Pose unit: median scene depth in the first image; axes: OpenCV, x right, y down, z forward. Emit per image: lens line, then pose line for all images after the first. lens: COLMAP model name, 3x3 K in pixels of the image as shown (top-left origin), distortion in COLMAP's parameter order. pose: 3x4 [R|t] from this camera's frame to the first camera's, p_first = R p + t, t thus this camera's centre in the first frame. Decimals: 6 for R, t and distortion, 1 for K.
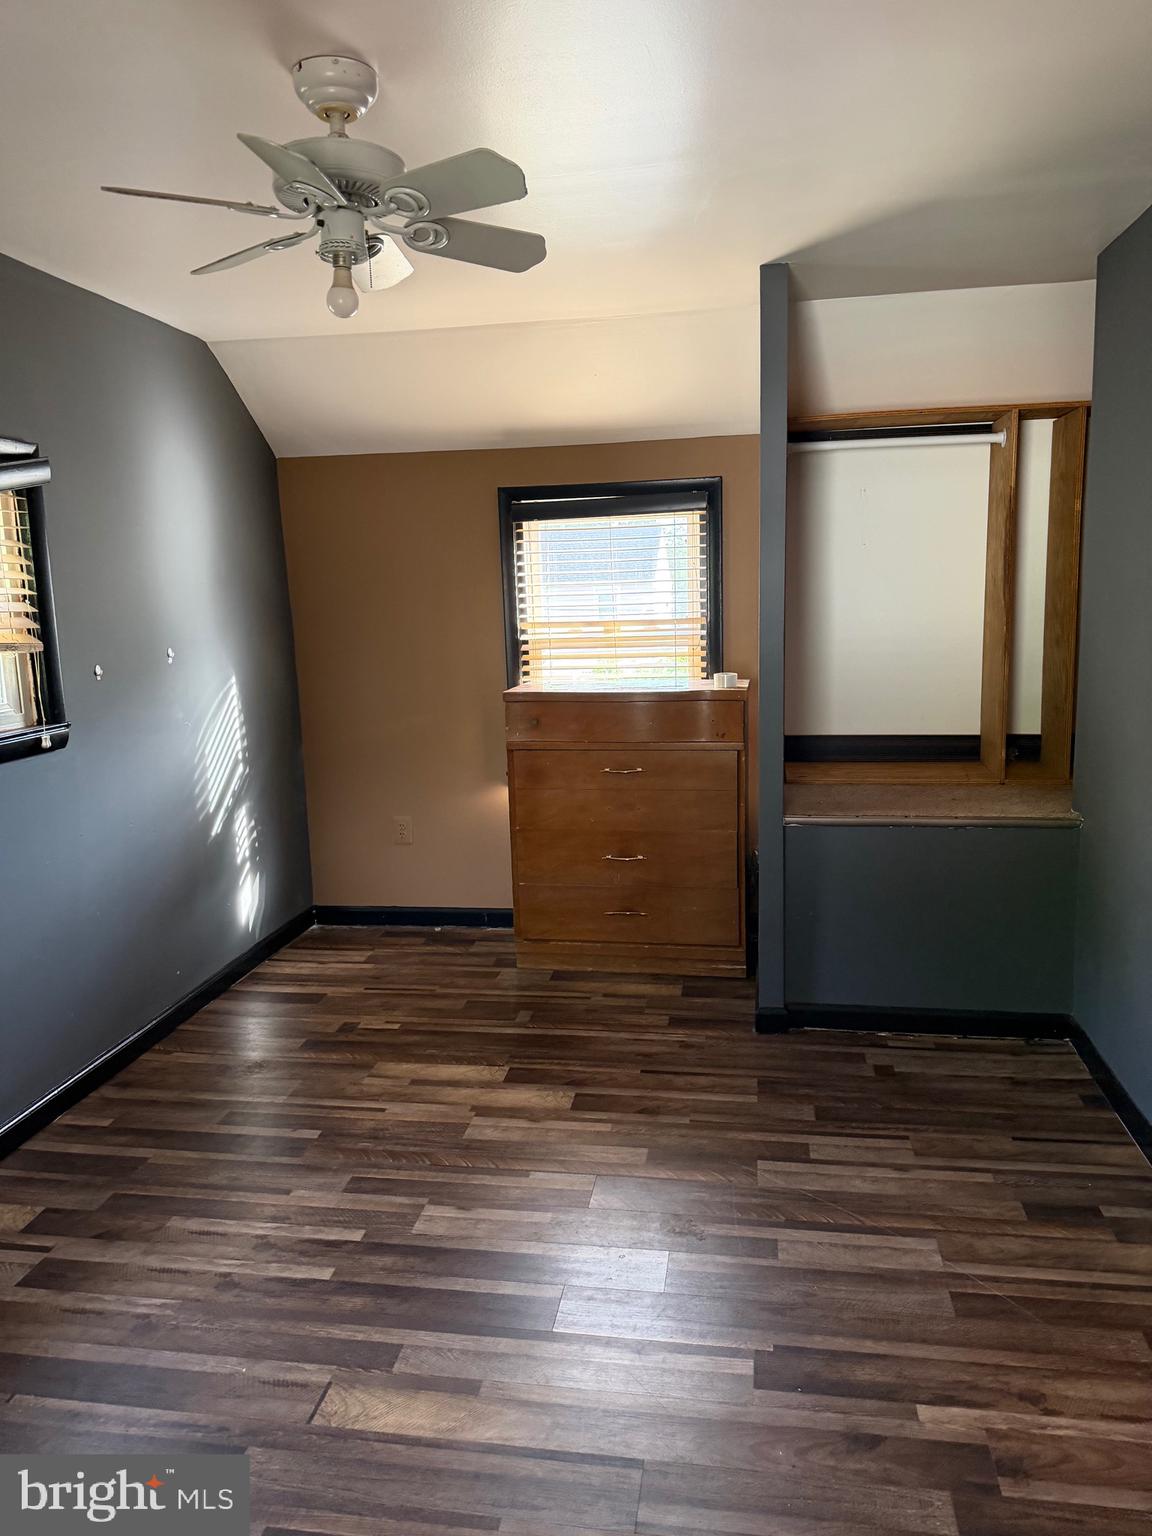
lens RADIAL K [[1093.4, 0, 561.6], [0, 1093.4, 755.3], [0, 0, 1]] dist [0.081080, -0.071402]
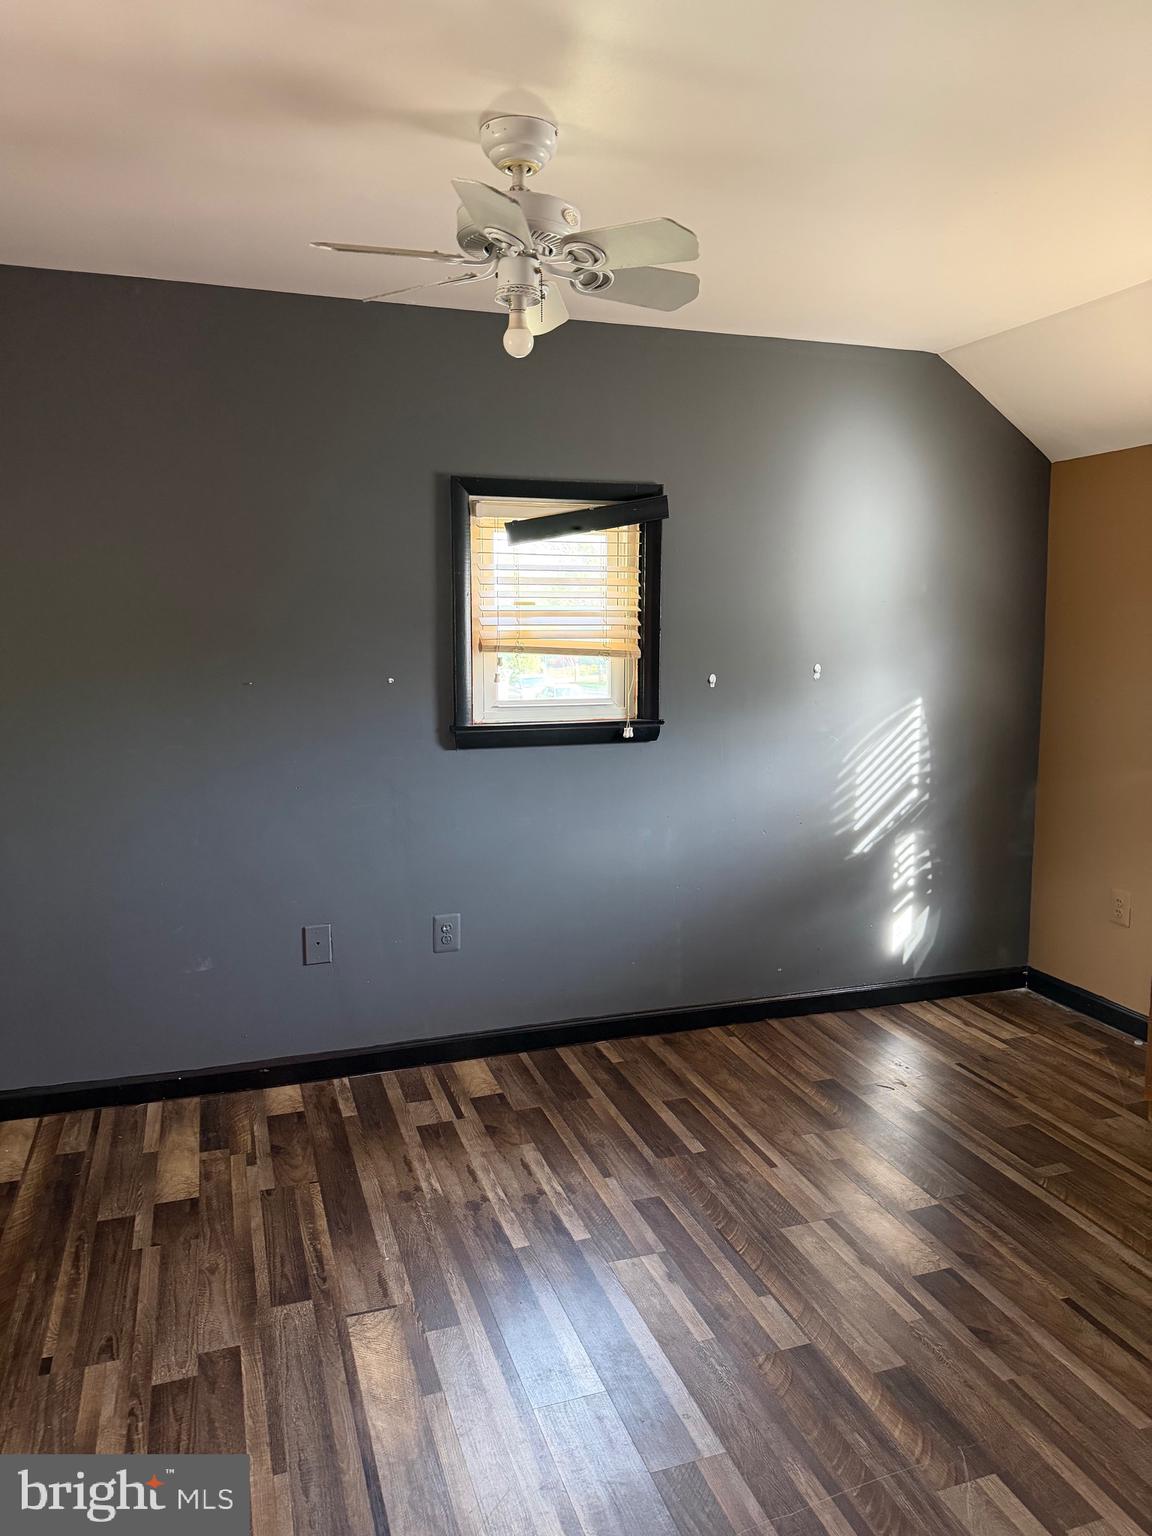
lens RADIAL K [[1071.2, 0, 576.0], [0, 1071.2, 768.0], [0, 0, 1]] dist [0.059562, -0.060810]
pose [[0.486945, 0.155089, -0.859553, 0.430537], [-0.149322, 0.984403, 0.093023, -0.062670], [0.860574, 0.083053, 0.502508, 0.320513]]
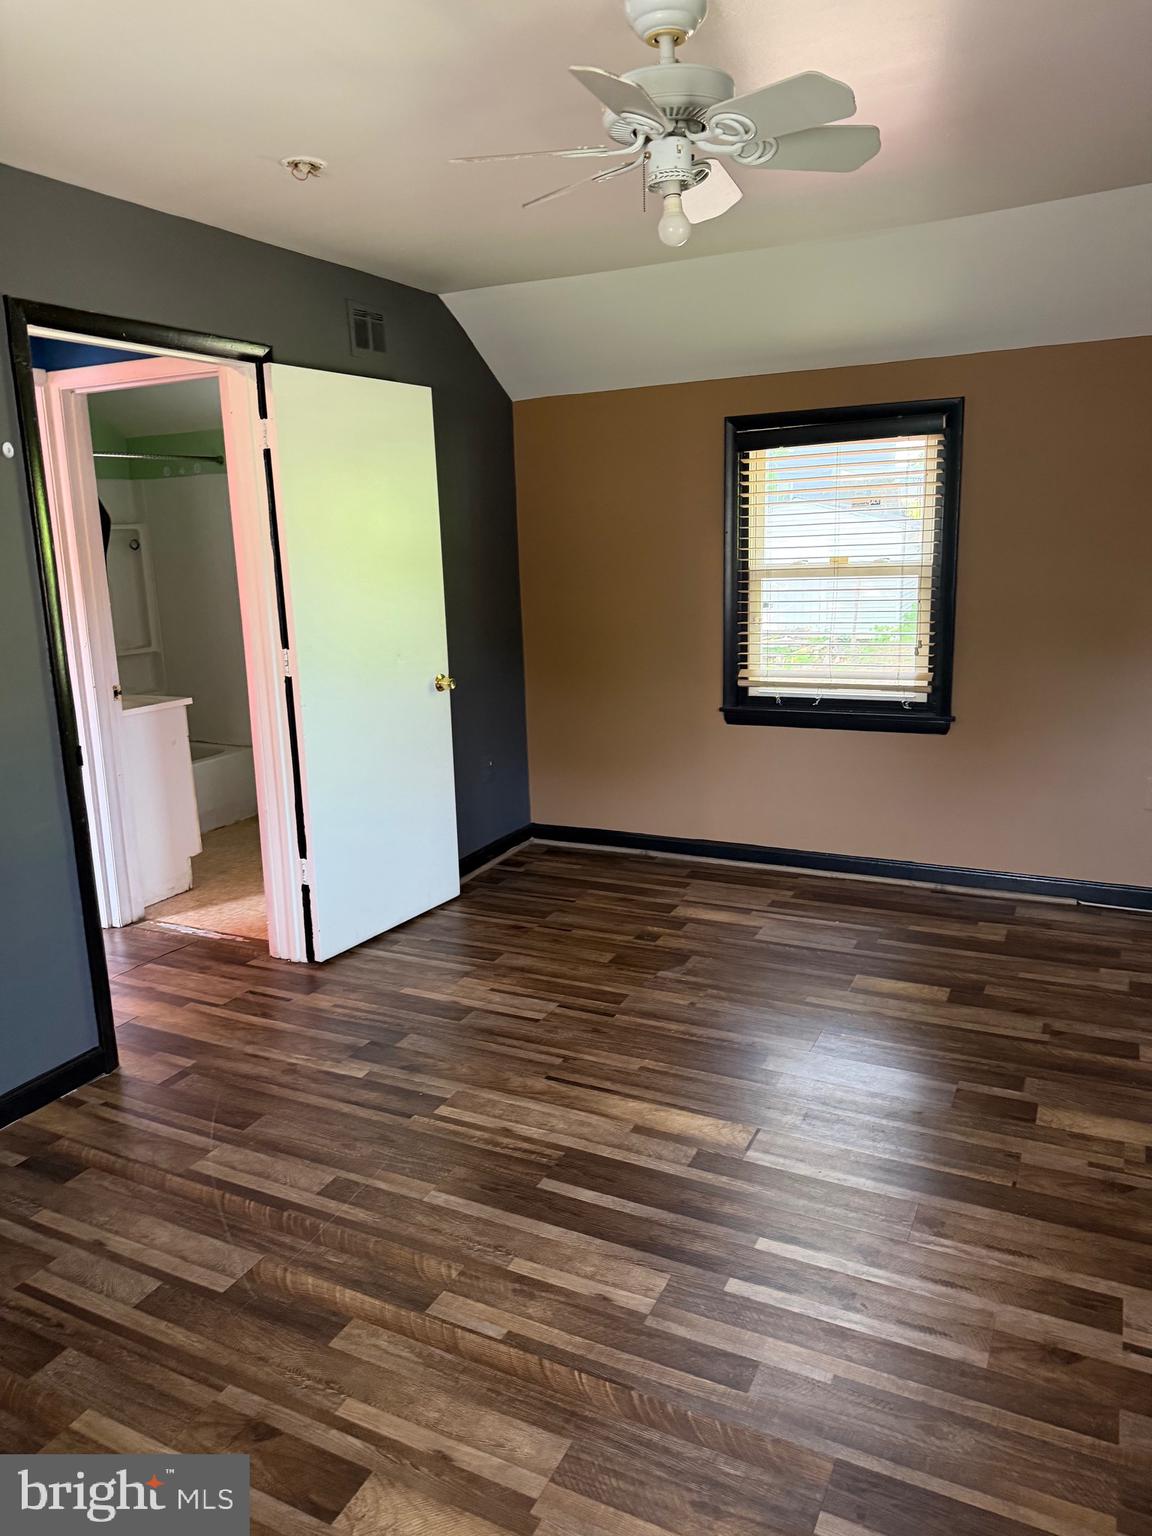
lens RADIAL K [[1097.1, 0, 576.0], [0, 1097.1, 768.0], [0, 0, 1]] dist [0.004727, -0.003233]
pose [[-0.958404, 0.000376, 0.285416, -0.217747], [0.103405, 0.932520, 0.345998, -0.168755], [-0.266026, 0.361119, -0.893769, 1.156192]]
